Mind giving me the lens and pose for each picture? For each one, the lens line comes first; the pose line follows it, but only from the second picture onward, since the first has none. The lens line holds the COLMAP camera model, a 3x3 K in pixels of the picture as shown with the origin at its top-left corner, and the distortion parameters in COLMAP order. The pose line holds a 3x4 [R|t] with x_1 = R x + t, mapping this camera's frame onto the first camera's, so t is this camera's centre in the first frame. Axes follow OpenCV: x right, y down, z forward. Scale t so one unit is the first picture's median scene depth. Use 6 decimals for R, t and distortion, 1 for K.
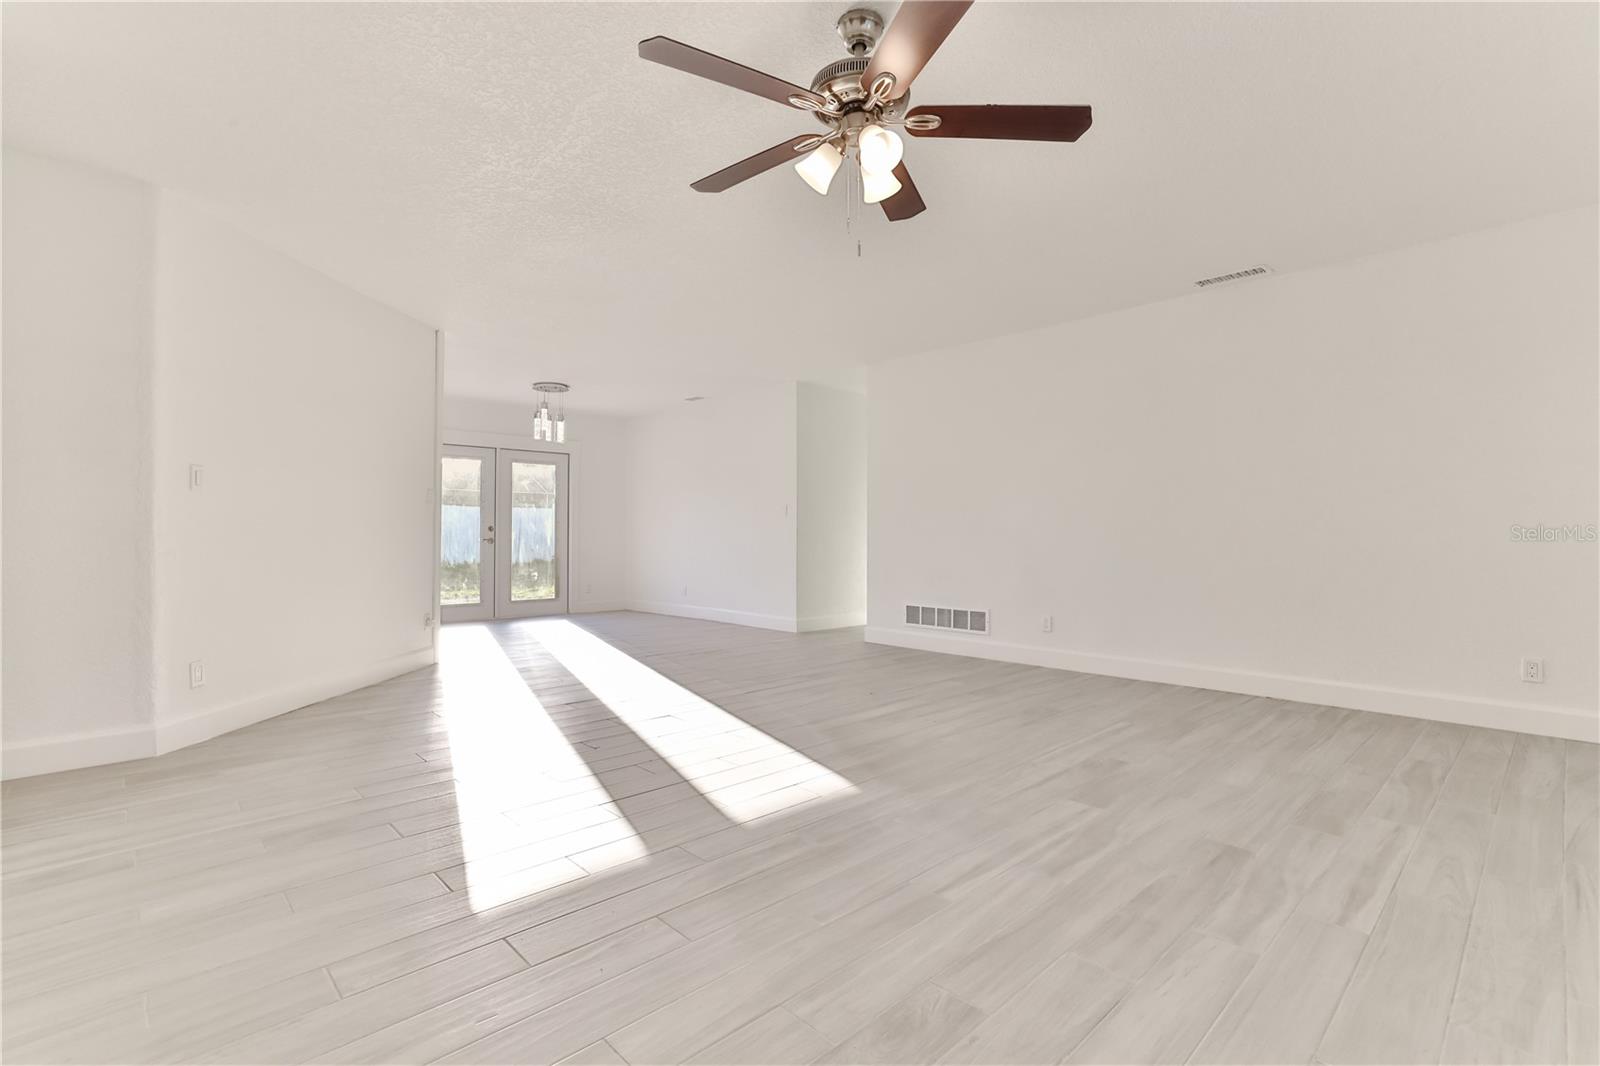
lens RADIAL K [[733.6, 0, 796.1], [0, 733.6, 518.1], [0, 0, 1]] dist [-0.022618, 0.006811]
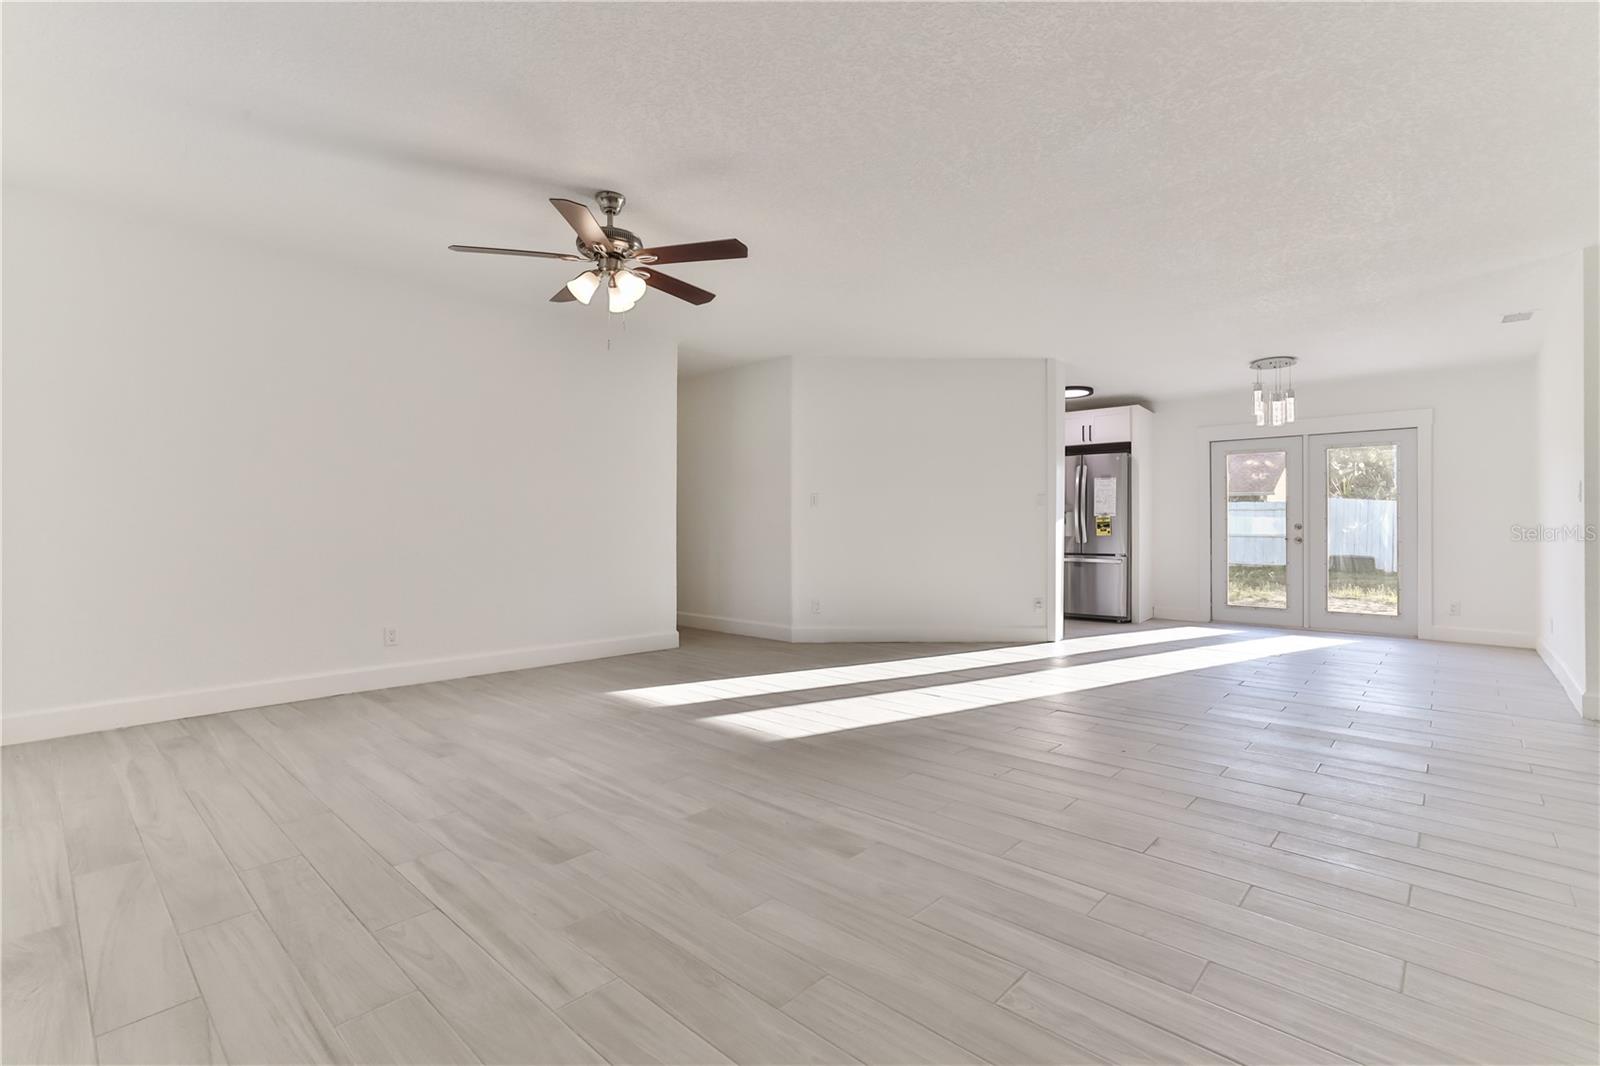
lens RADIAL K [[733.6, 0, 799.2], [0, 733.6, 529.3], [0, 0, 1]] dist [-0.022618, 0.006811]
pose [[0.068172, 0.003256, -0.997668, 0.594697], [0.017429, 0.999838, 0.004454, 0.004991], [0.997521, -0.017692, 0.068104, 0.464788]]
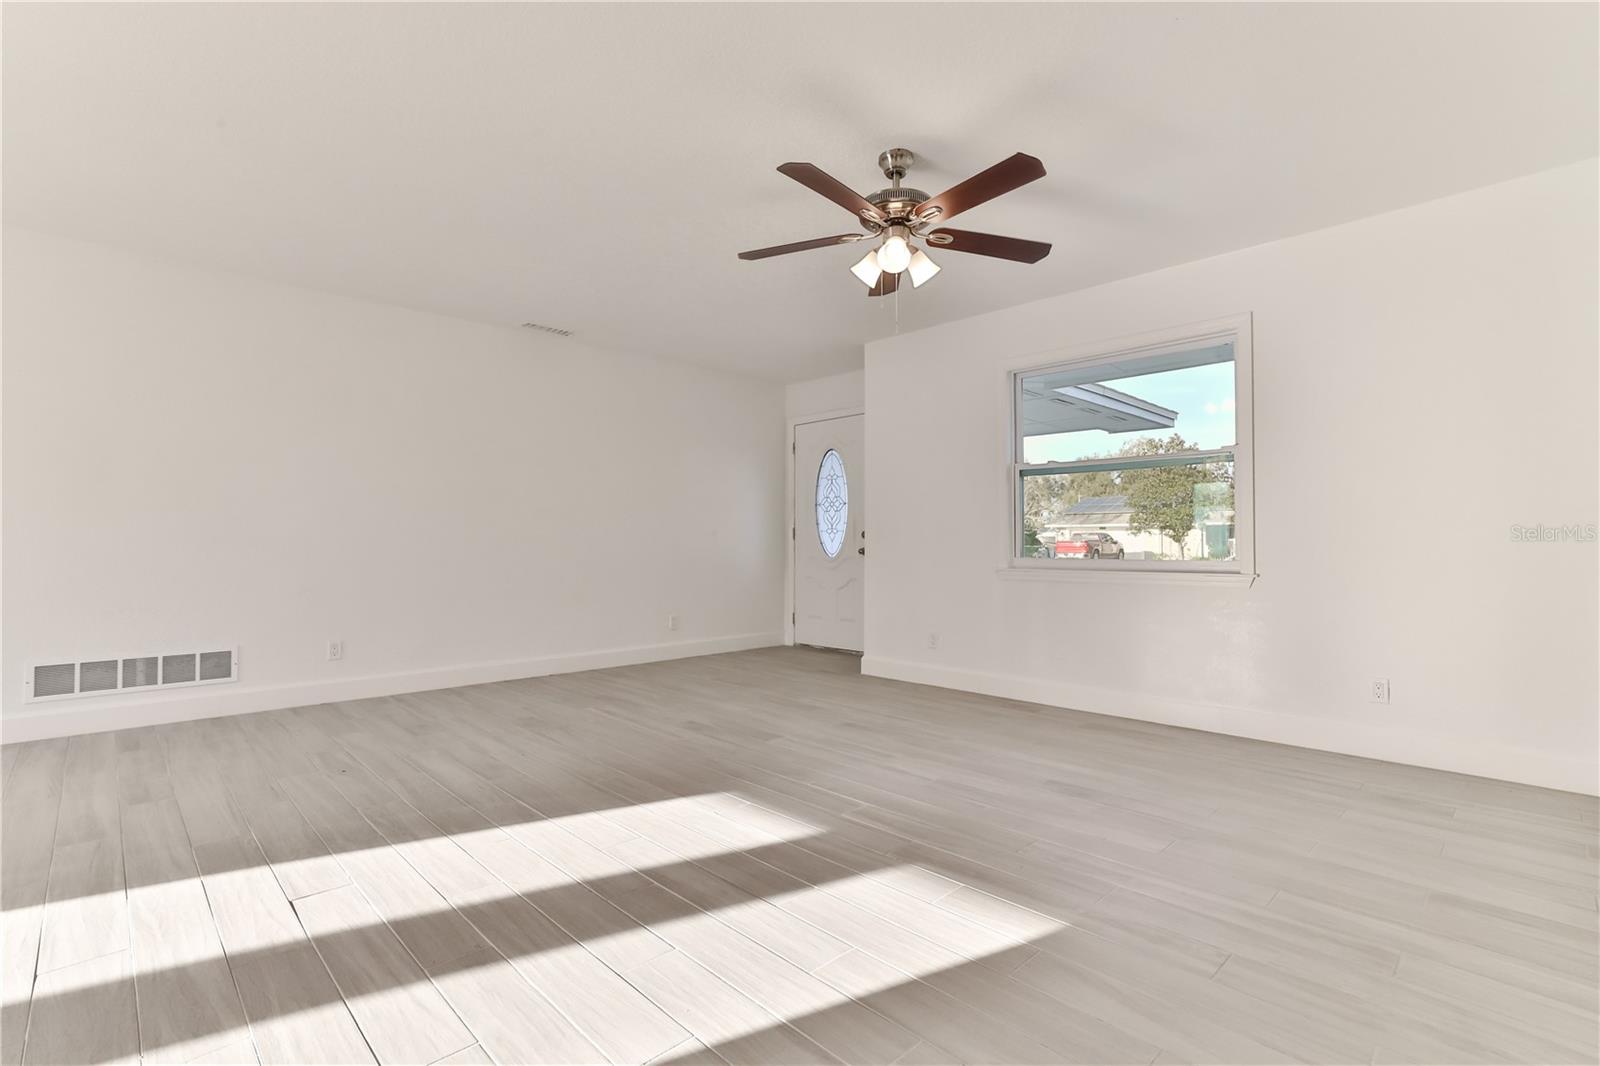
lens RADIAL K [[733.6, 0, 798.2], [0, 733.6, 535.7], [0, 0, 1]] dist [-0.022618, 0.006811]
pose [[-0.006691, 0.005772, 0.999961, -0.438417], [-0.026391, 0.999634, -0.005946, 0.003693], [-0.999629, -0.026430, -0.006536, 0.420886]]
